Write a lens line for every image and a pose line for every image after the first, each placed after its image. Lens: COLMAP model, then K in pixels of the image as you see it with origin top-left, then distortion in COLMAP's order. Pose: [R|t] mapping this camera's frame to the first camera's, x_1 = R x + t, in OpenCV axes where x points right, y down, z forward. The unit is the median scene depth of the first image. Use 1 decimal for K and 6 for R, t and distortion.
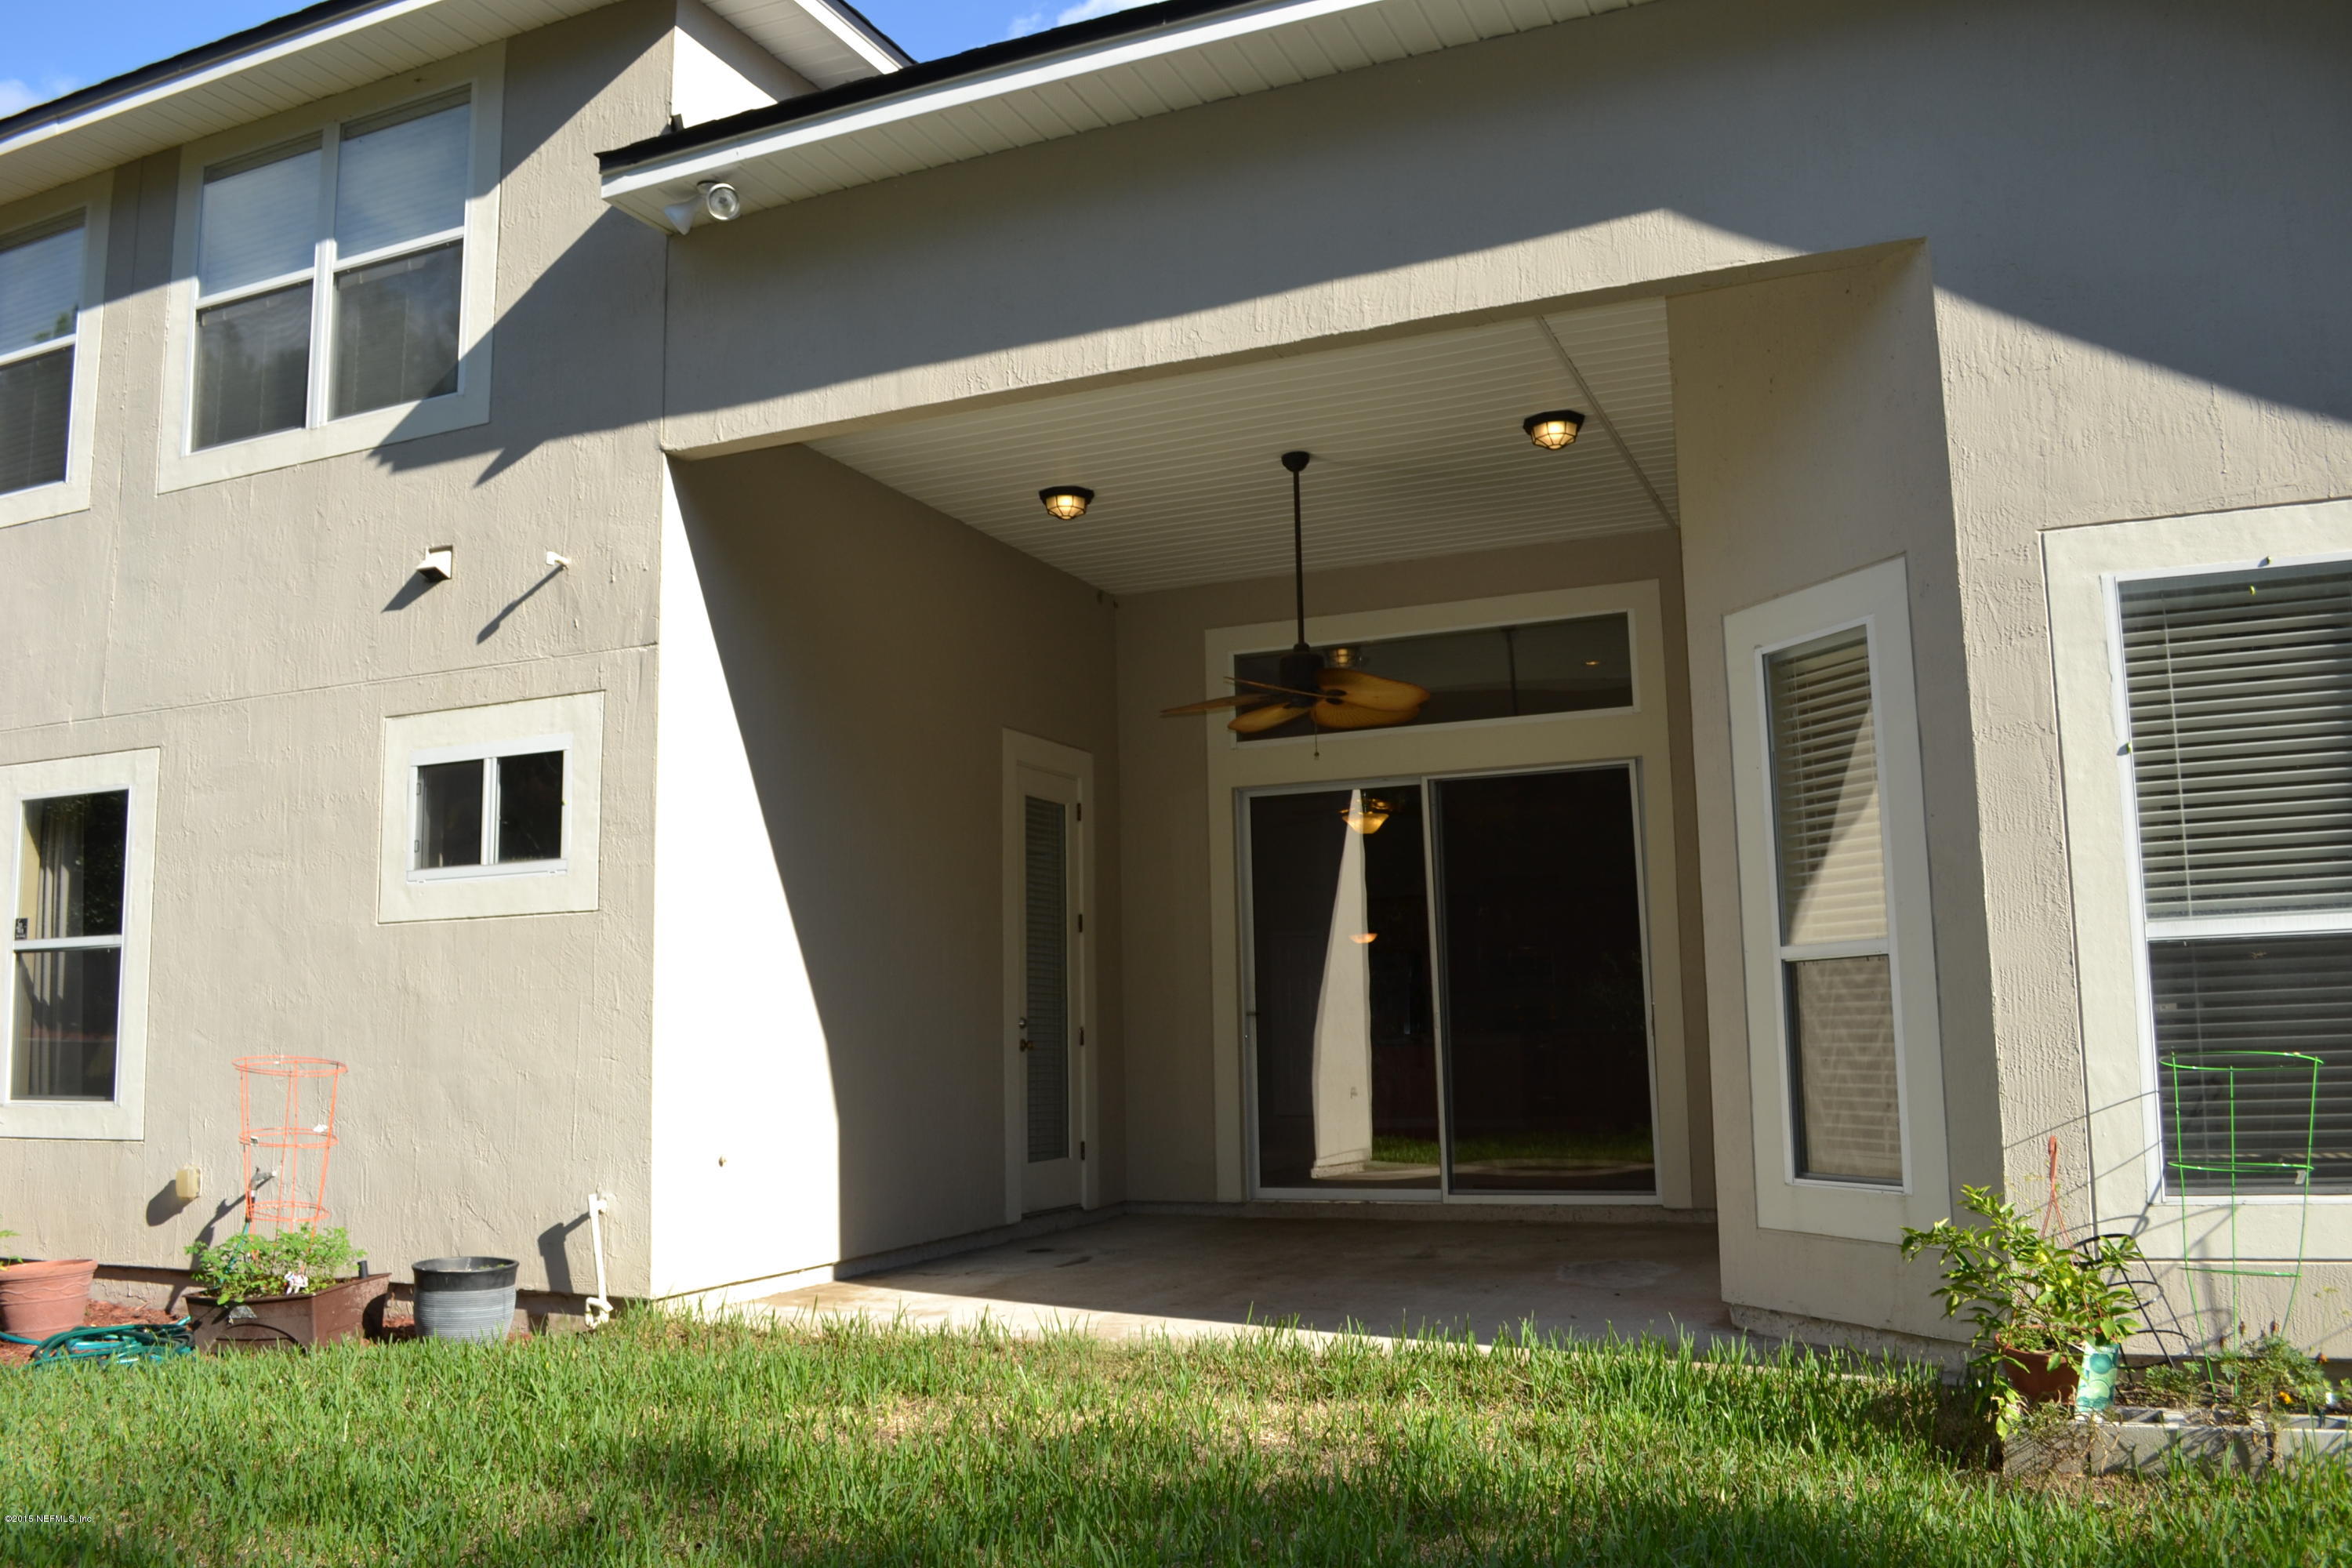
lens RADIAL K [[1889.7, 0, 1176.0], [0, 1889.7, 784.0], [0, 0, 1]] dist [-0.076491, 0.003625]
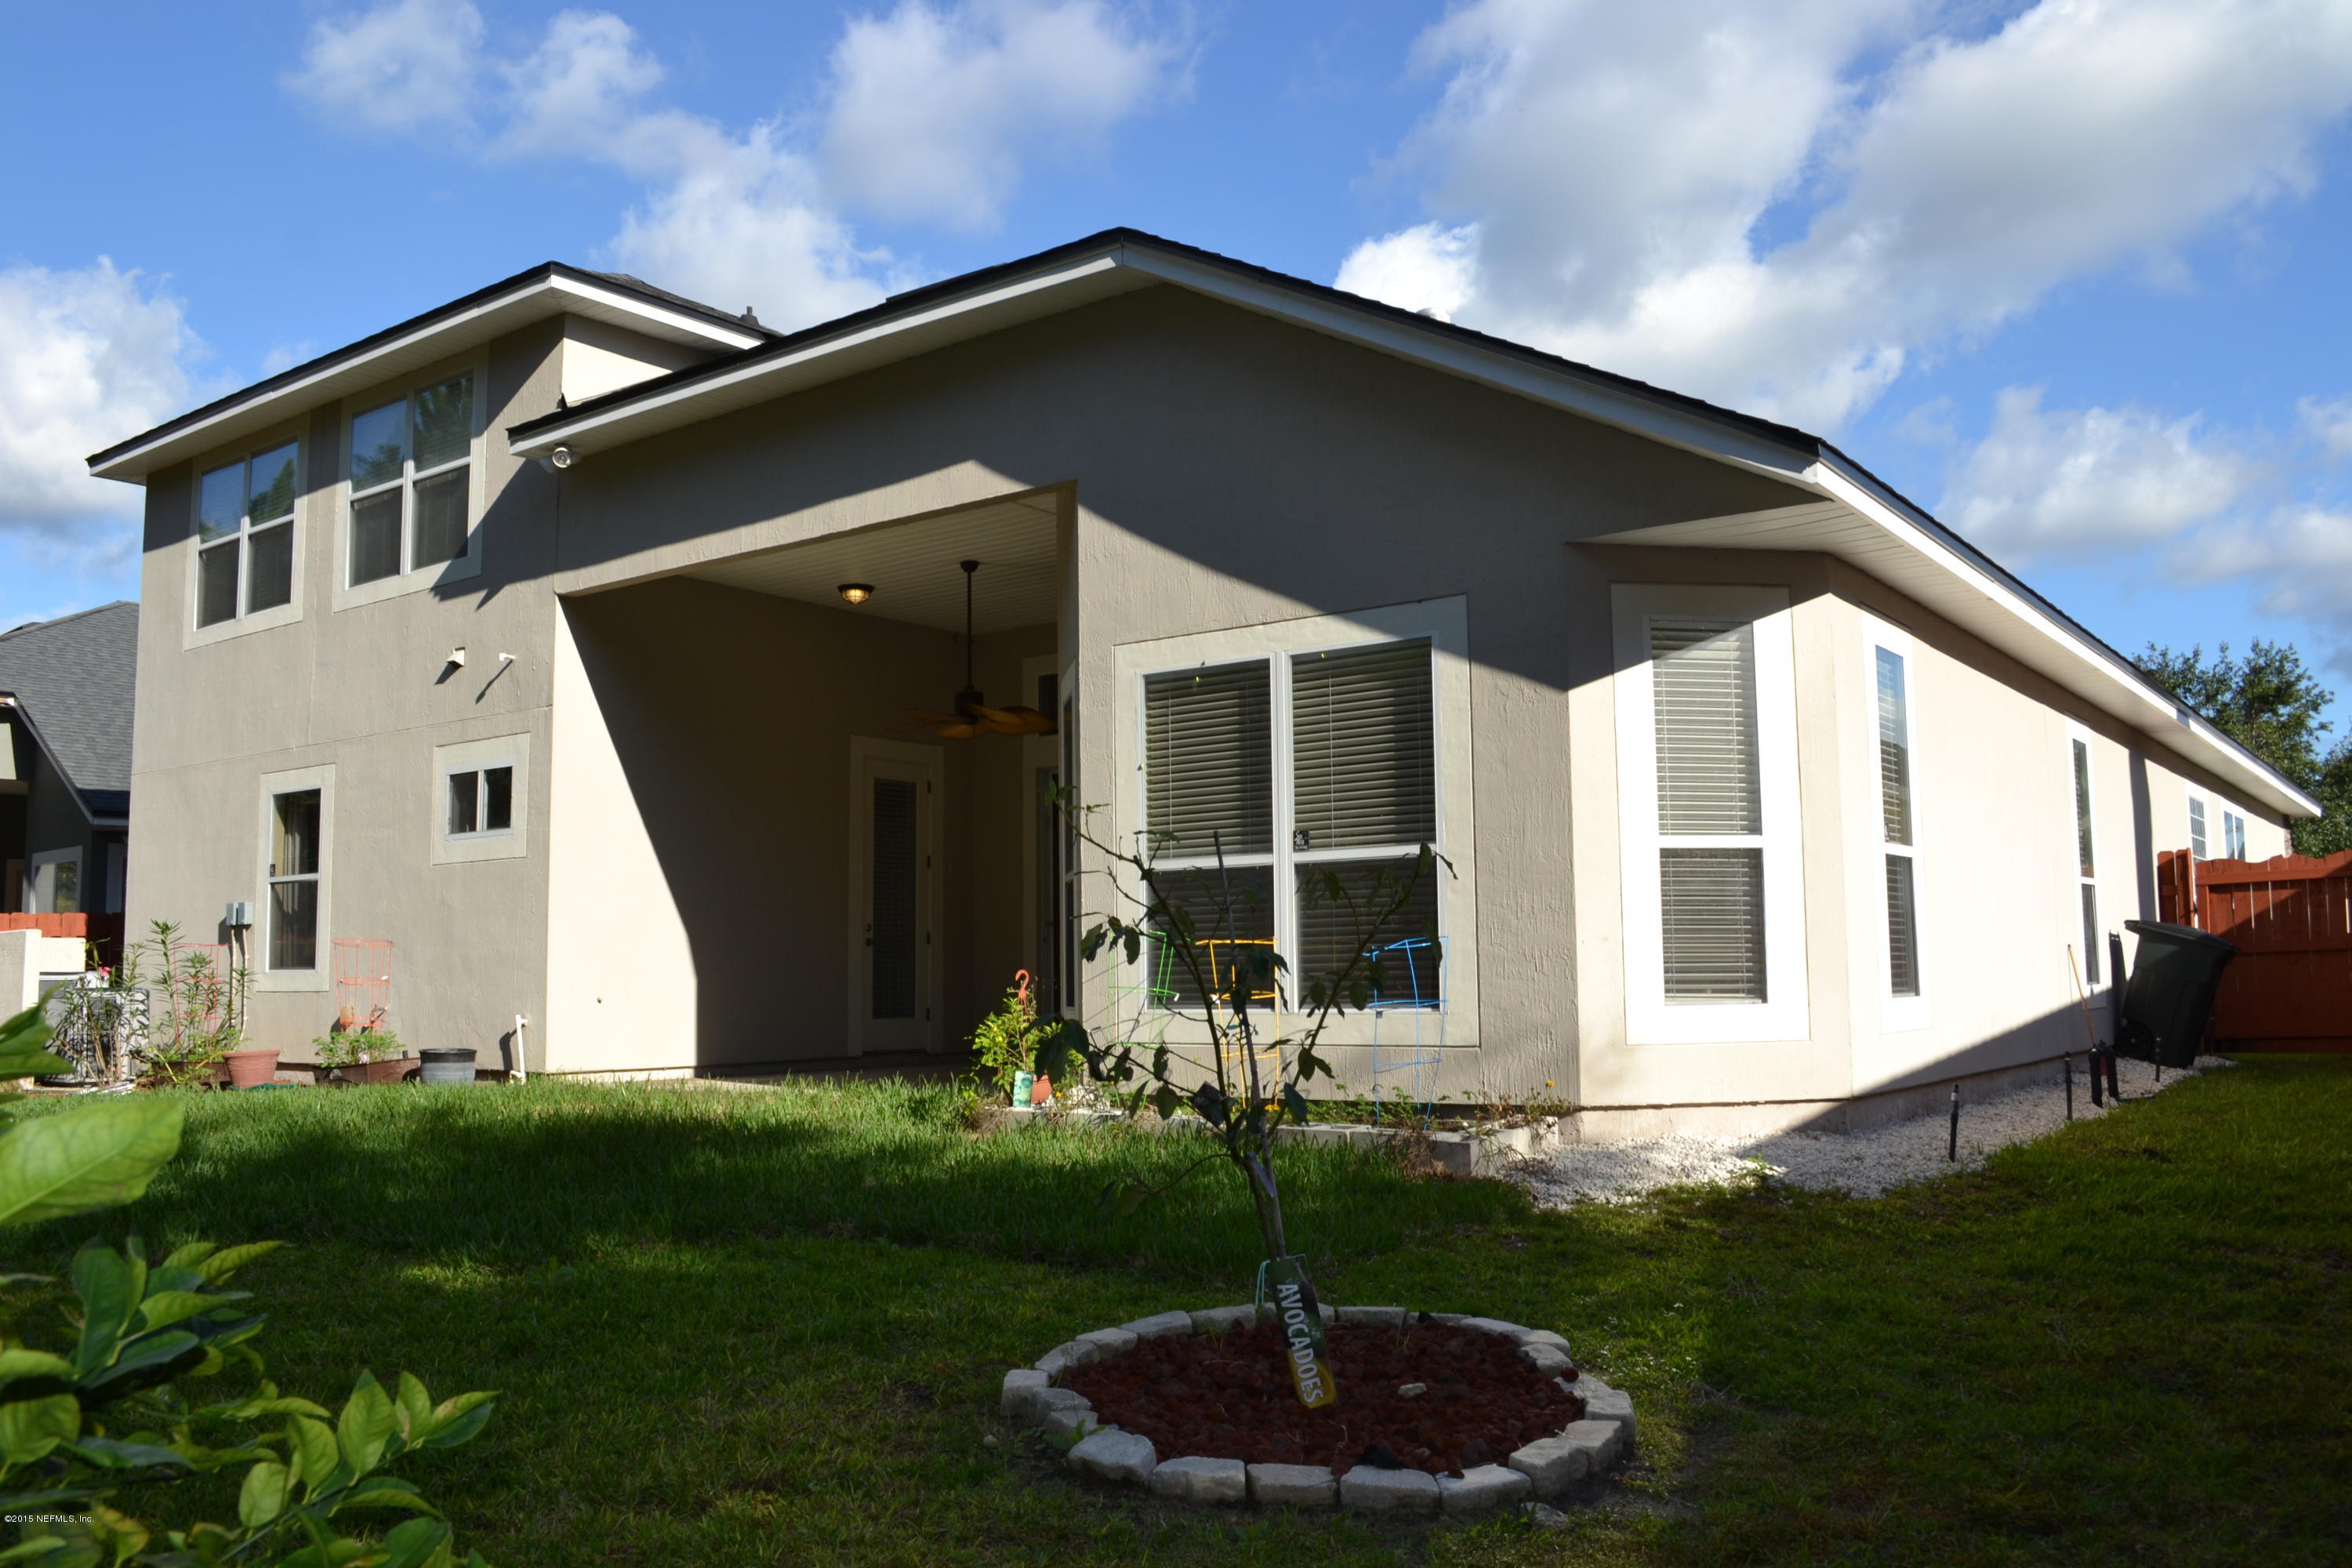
lens RADIAL K [[1889.7, 0, 1176.0], [0, 1889.7, 784.0], [0, 0, 1]] dist [-0.076491, 0.003625]
pose [[0.973901, -0.014776, -0.226490, 0.638232], [0.022182, 0.999298, 0.030190, -0.038022], [0.225885, -0.034426, 0.973545, -0.535910]]
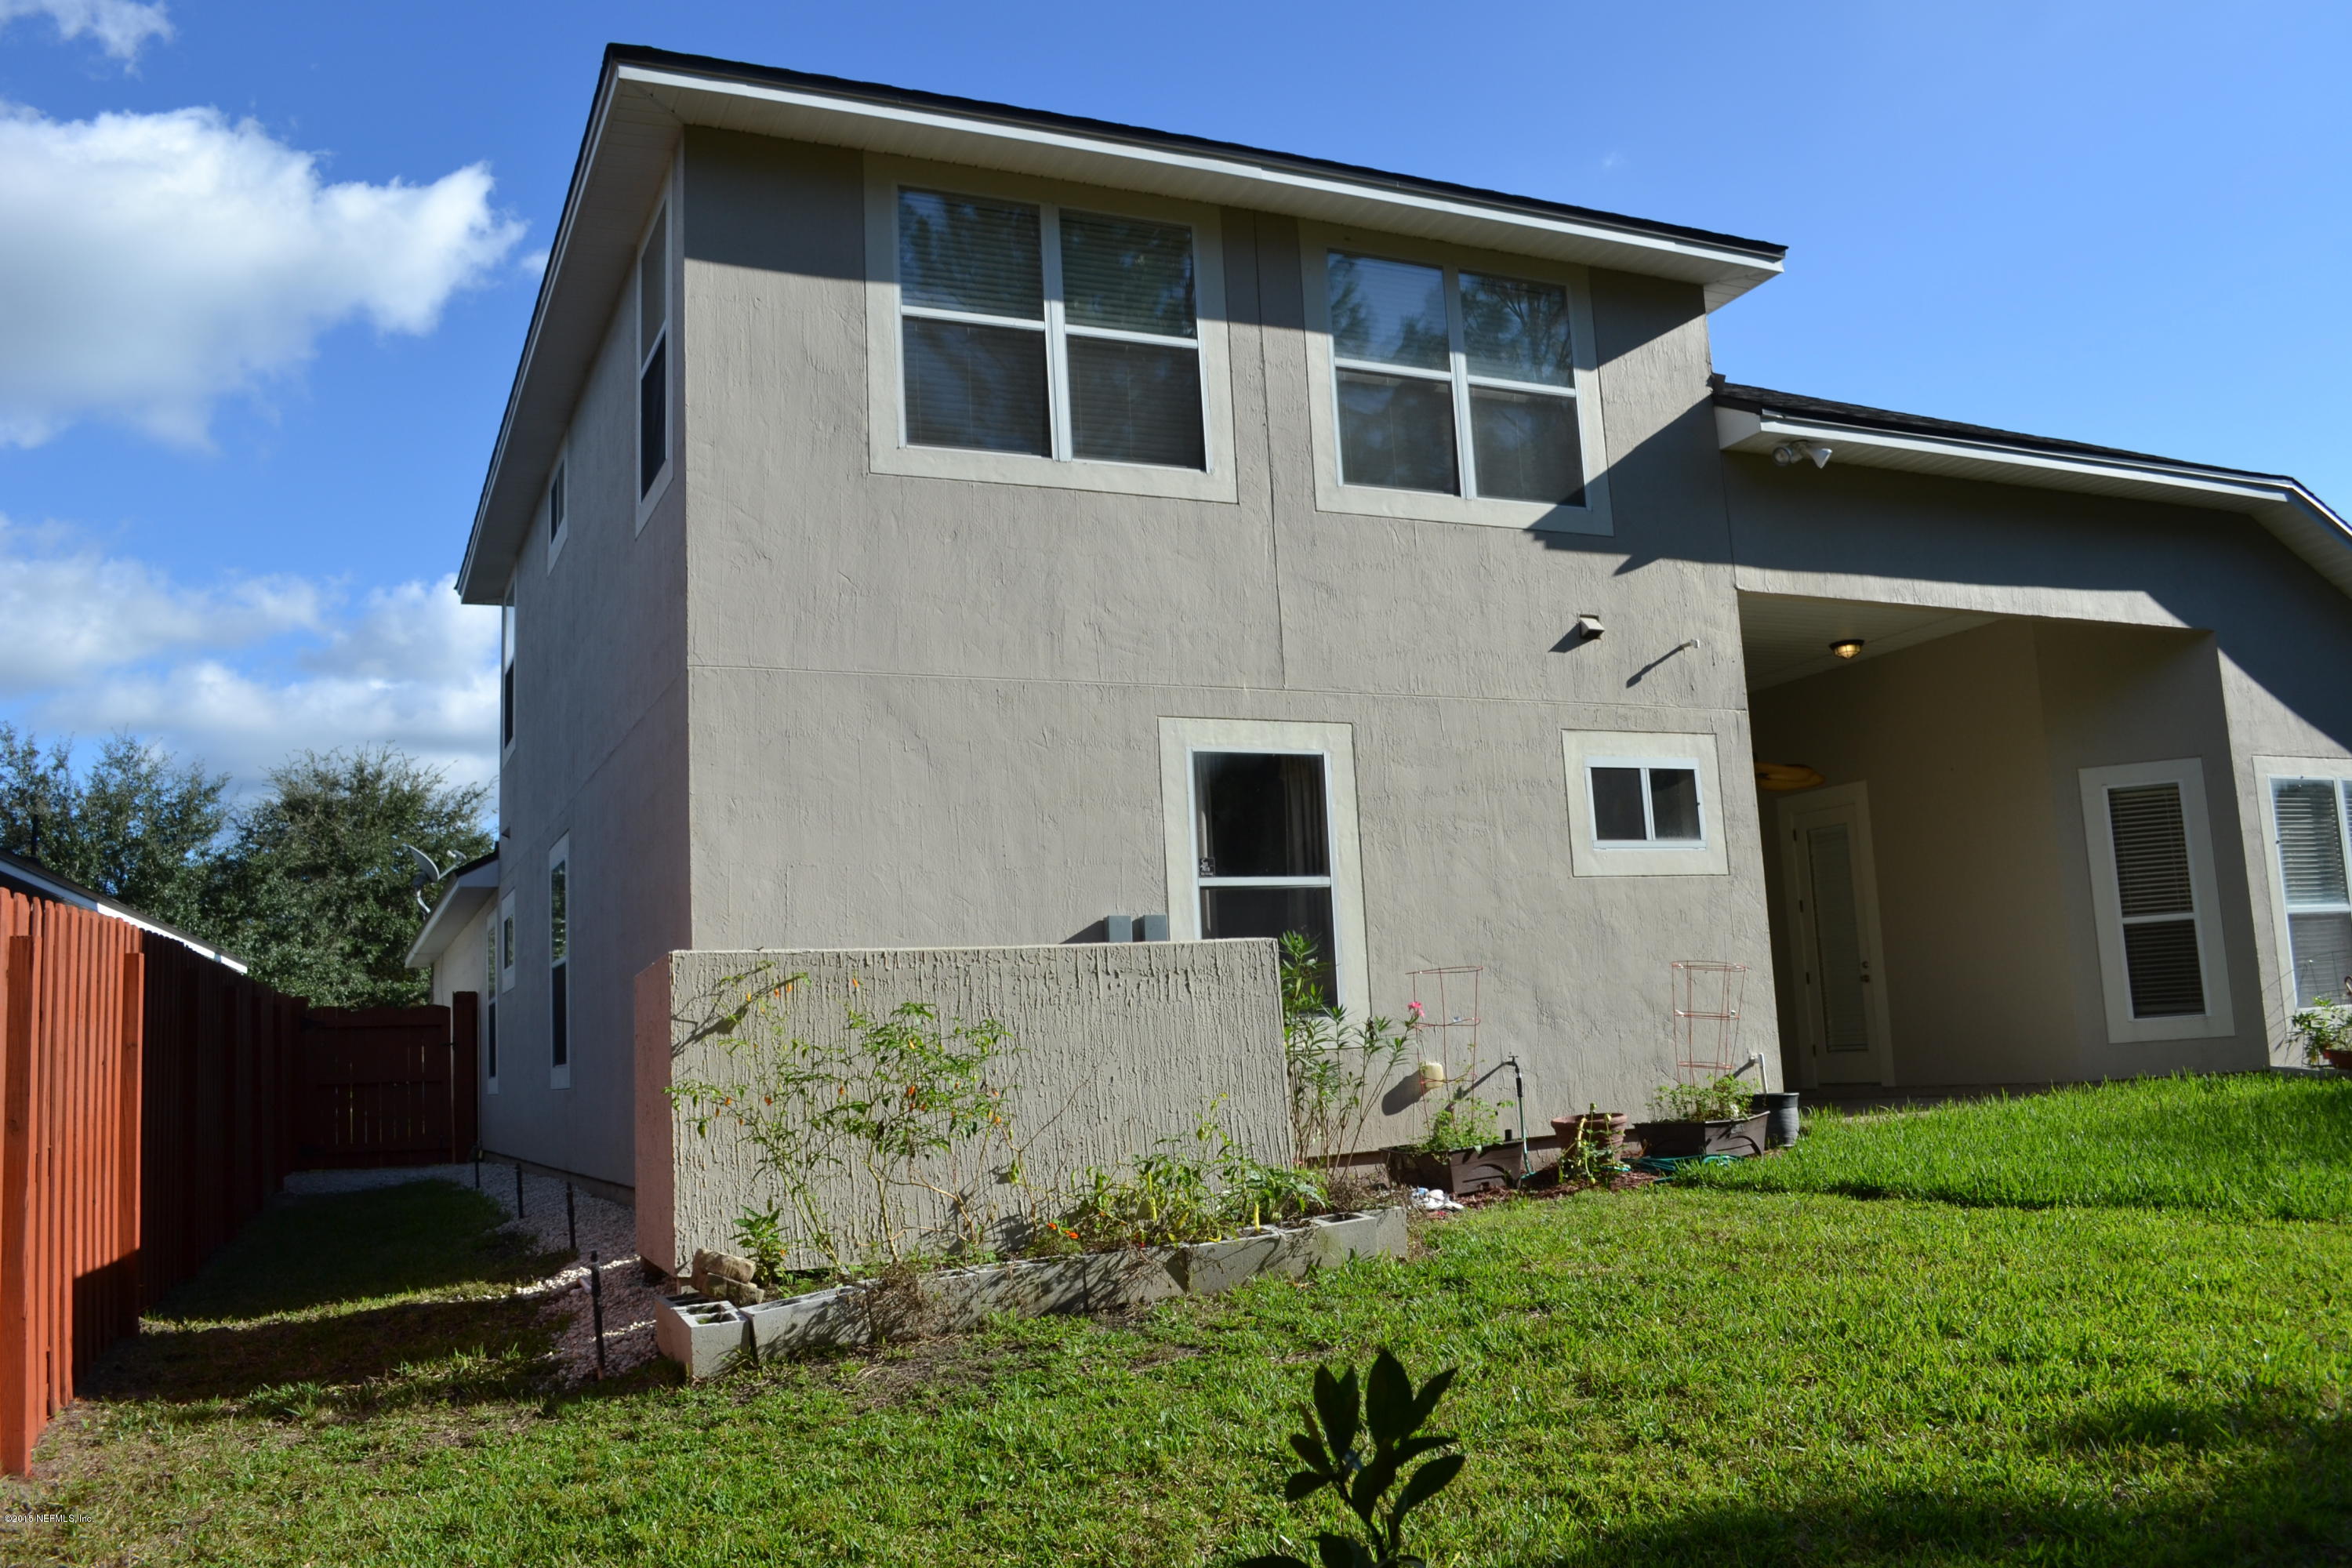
lens RADIAL K [[1889.7, 0, 1176.0], [0, 1889.7, 784.0], [0, 0, 1]] dist [-0.076491, 0.003625]
pose [[0.668470, 0.095288, 0.737610, -1.641024], [-0.064624, 0.995449, -0.070031, 0.121416], [-0.740926, -0.000853, 0.671586, 0.269701]]
